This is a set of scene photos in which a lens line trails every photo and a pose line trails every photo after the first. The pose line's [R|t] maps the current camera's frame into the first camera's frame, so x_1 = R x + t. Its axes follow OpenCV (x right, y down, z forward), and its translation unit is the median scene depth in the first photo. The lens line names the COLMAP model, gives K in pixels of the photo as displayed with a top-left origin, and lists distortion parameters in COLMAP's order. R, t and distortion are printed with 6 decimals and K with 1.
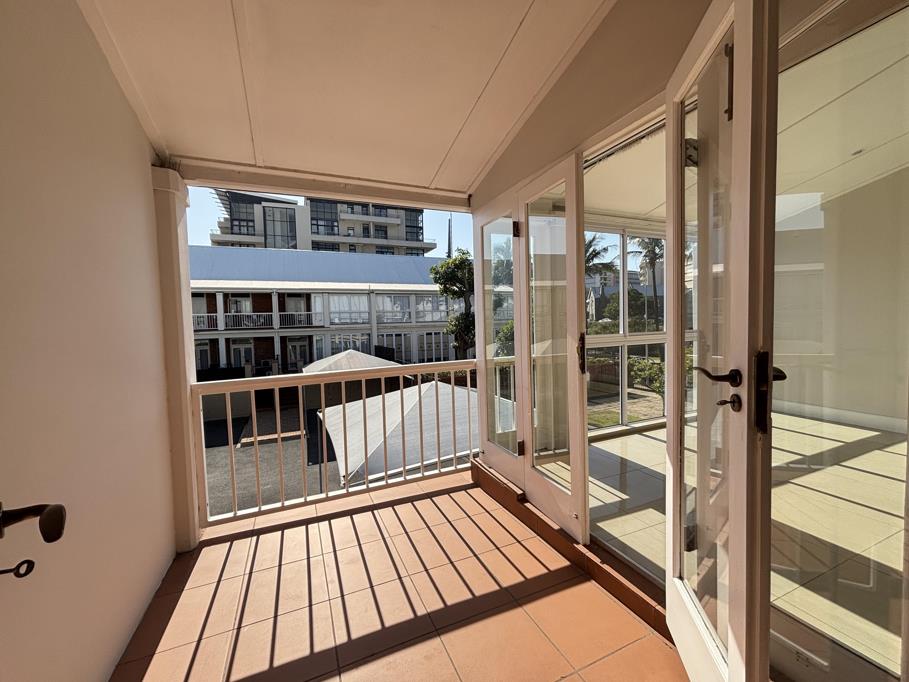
lens RADIAL K [[370.2, 0, 461.4], [0, 370.2, 338.7], [0, 0, 1]] dist [0.000929, 0.000432]
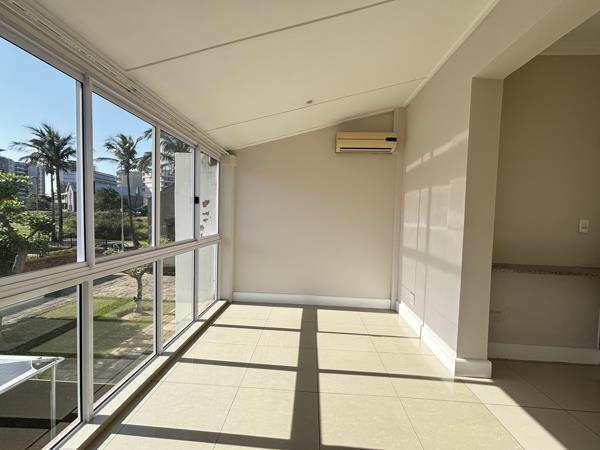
lens RADIAL K [[244.4, 0, 298.4], [0, 244.4, 225.3], [0, 0, 1]] dist [0.000929, 0.000432]
pose [[0.463873, -0.001091, 0.885901, 0.029981], [0.003684, 0.999993, -0.000698, -0.007703], [-0.885894, 0.003588, 0.463873, 0.062672]]
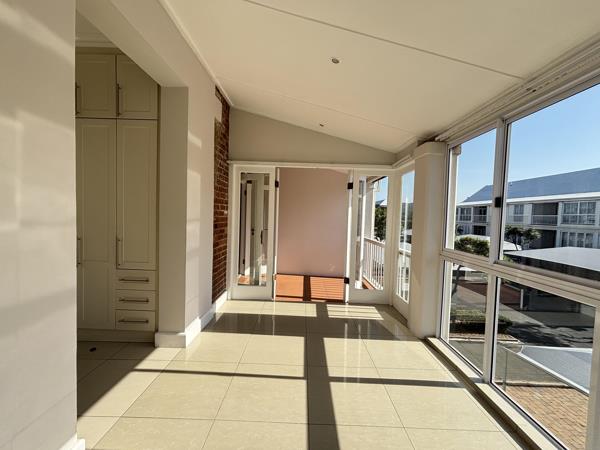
lens RADIAL K [[244.4, 0, 297.7], [0, 244.4, 224.4], [0, 0, 1]] dist [0.000929, 0.000432]
pose [[-0.429777, 0.045424, -0.901792, 0.119041], [-0.068728, 0.994191, 0.082832, -0.011423], [0.900316, 0.097578, -0.424158, 0.098214]]
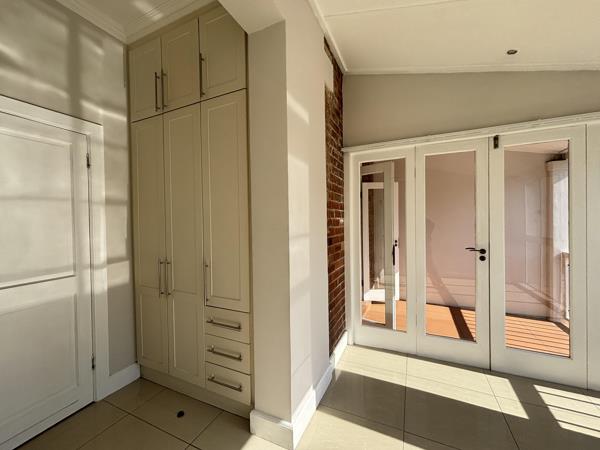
lens RADIAL K [[244.4, 0, 299.2], [0, 244.4, 223.5], [0, 0, 1]] dist [0.000929, 0.000432]
pose [[-0.755965, 0.040475, -0.653360, 0.096885], [-0.002064, 0.997934, 0.064210, -0.009787], [0.654609, 0.049889, -0.754319, 0.073956]]
